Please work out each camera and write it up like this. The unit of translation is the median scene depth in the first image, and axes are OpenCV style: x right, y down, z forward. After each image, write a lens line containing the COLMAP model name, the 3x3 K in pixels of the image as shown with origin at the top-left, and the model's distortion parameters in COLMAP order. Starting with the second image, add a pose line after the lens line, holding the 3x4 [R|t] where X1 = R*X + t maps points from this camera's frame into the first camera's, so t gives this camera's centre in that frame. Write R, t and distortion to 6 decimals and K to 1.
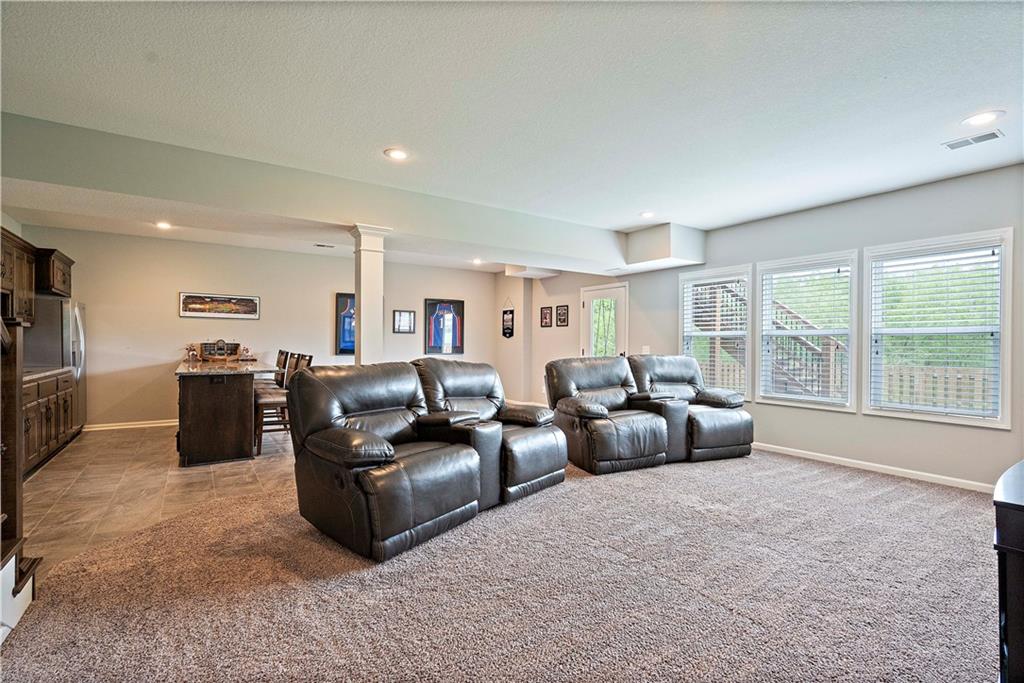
lens RADIAL K [[469.9, 0, 507.7], [0, 469.9, 344.6], [0, 0, 1]] dist [-0.003294, -0.000593]
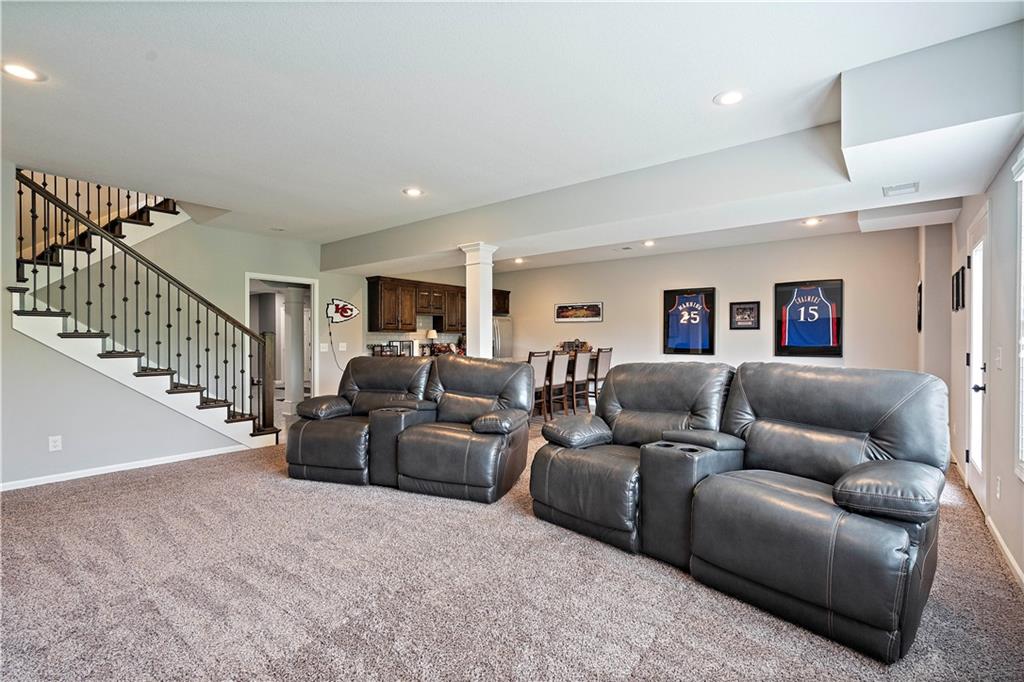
lens RADIAL K [[469.9, 0, 511.7], [0, 469.9, 343.6], [0, 0, 1]] dist [-0.003294, -0.000593]
pose [[0.302496, 0.003305, -0.953145, 0.530734], [-0.003249, 0.999992, 0.002437, -0.000655], [0.953145, 0.002359, 0.302504, 0.442857]]
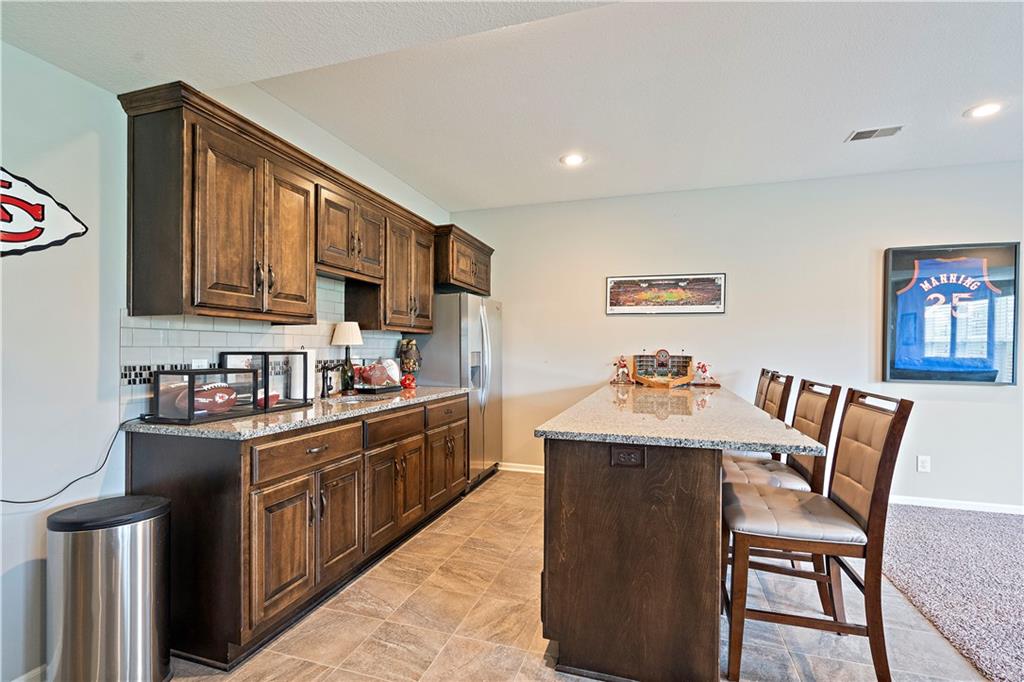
lens RADIAL K [[469.9, 0, 504.3], [0, 469.9, 354.4], [0, 0, 1]] dist [-0.003294, -0.000593]
pose [[0.615551, 0.004699, -0.788083, -0.255832], [-0.006380, 0.999979, 0.000980, -0.003413], [0.788071, 0.004425, 0.615568, 0.459116]]
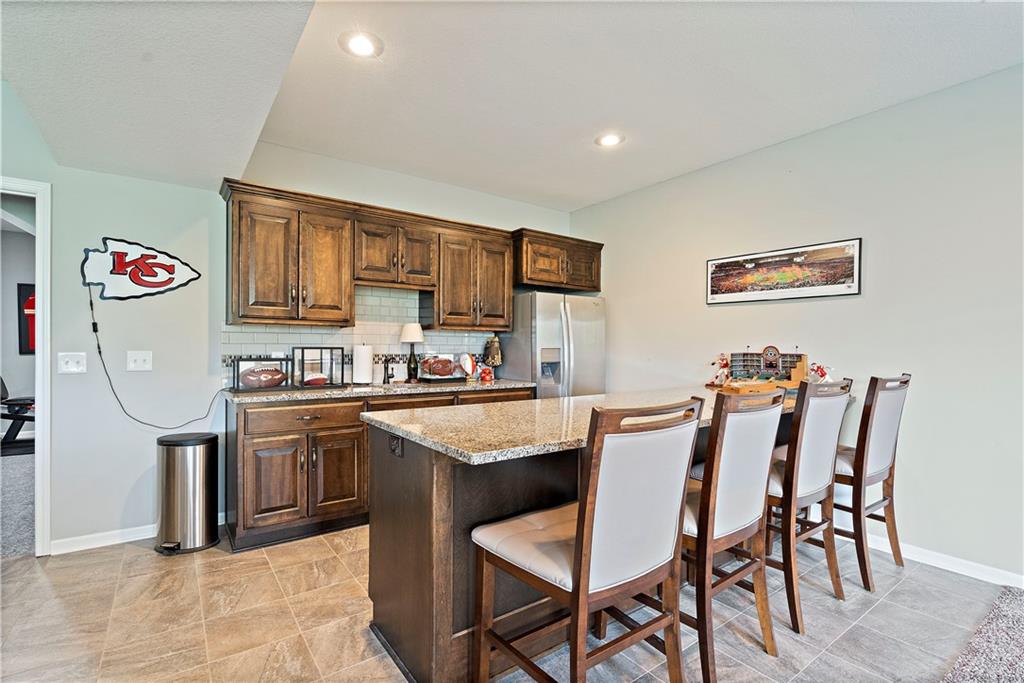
lens RADIAL K [[469.9, 0, 512.9], [0, 469.9, 351.3], [0, 0, 1]] dist [-0.003294, -0.000593]
pose [[0.037958, 0.002608, -0.999276, -0.147737], [-0.011892, 0.999927, 0.002158, -0.002950], [0.999209, 0.011802, 0.037987, 0.710759]]
